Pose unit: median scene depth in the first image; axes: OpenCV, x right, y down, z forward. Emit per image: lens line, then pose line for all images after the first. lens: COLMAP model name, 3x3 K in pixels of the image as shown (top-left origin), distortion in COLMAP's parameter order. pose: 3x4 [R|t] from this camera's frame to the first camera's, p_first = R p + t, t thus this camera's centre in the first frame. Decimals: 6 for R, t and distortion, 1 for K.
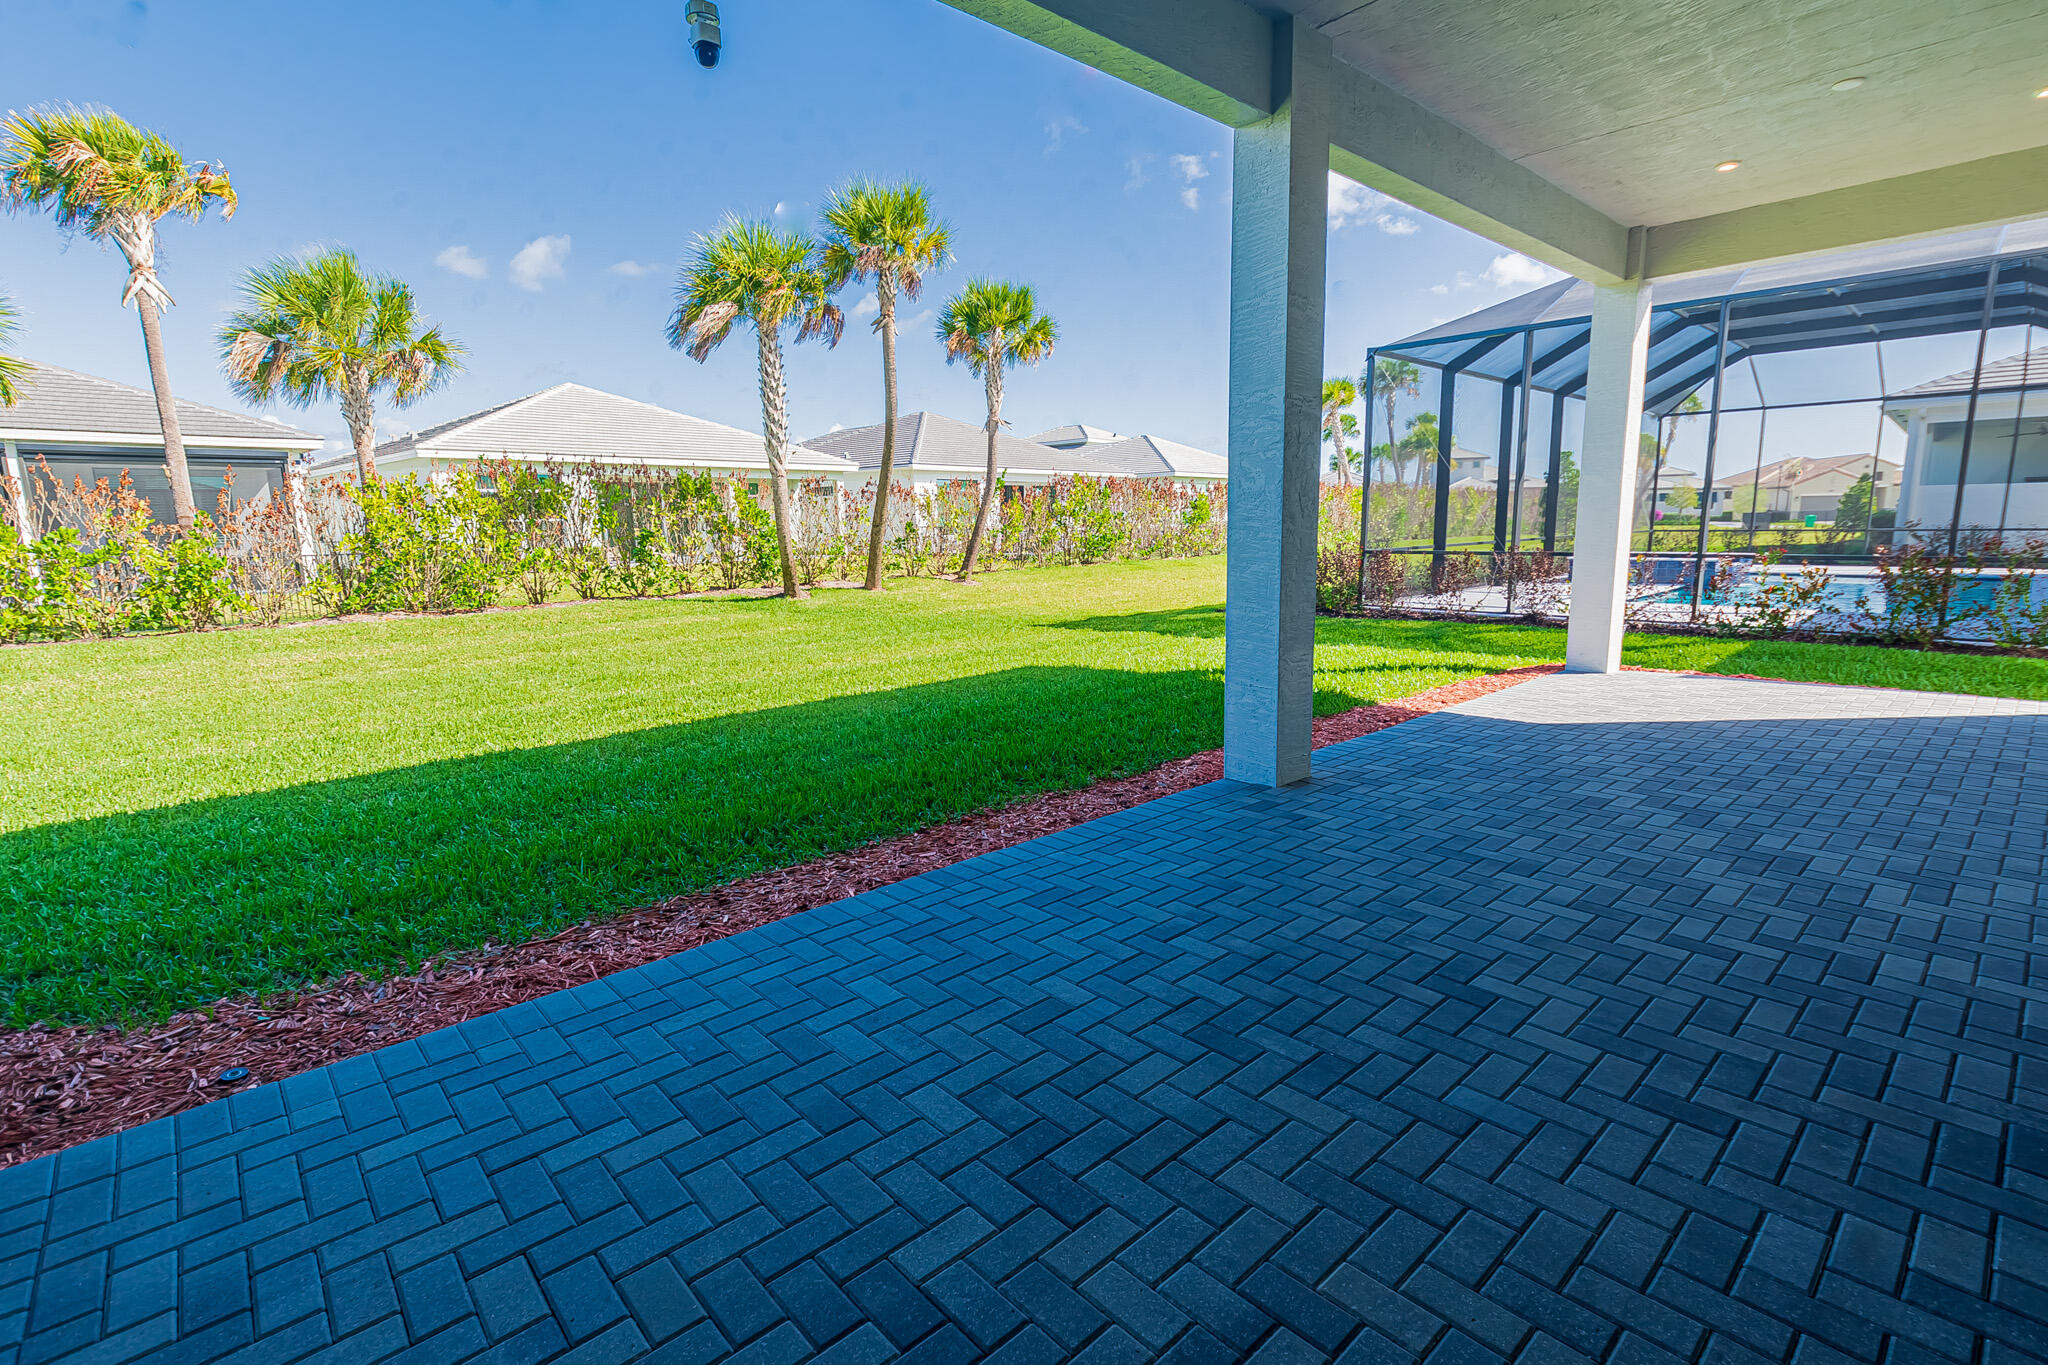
lens RADIAL K [[902.4, 0, 1024.0], [0, 902.4, 682.5], [0, 0, 1]] dist [-0.001308, -0.000551]
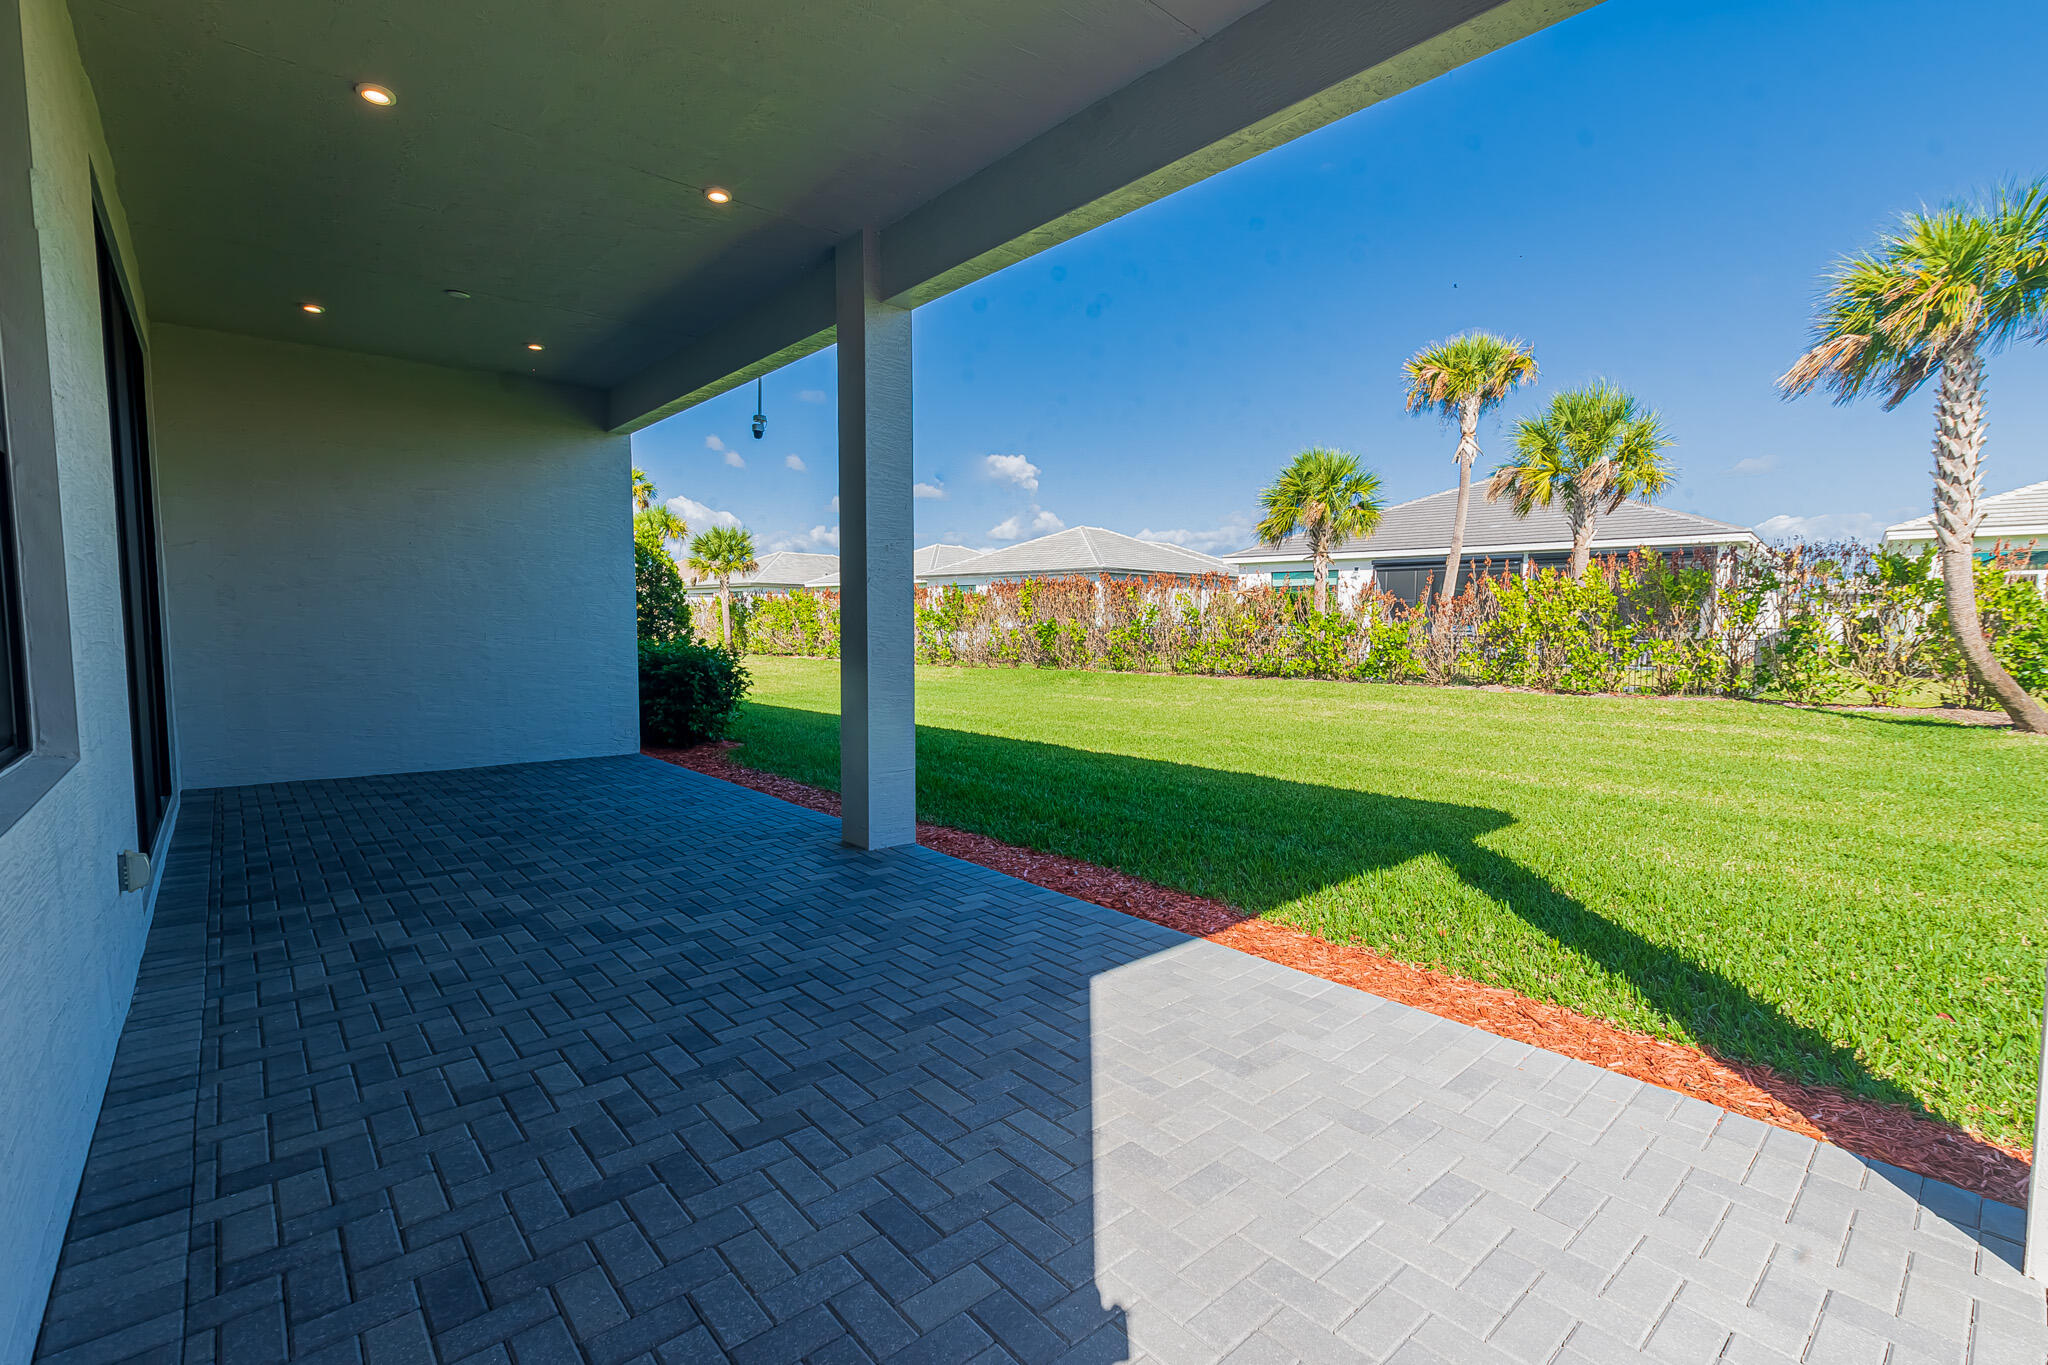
lens RADIAL K [[879.8, 0, 1066.4], [0, 879.8, 676.5], [0, 0, 1]] dist [-0.019812, -0.000001]
pose [[0.058392, 0.083965, -0.994756, 1.592015], [-0.179291, 0.981137, 0.072291, -0.258147], [0.982062, 0.174129, 0.072345, 1.296713]]
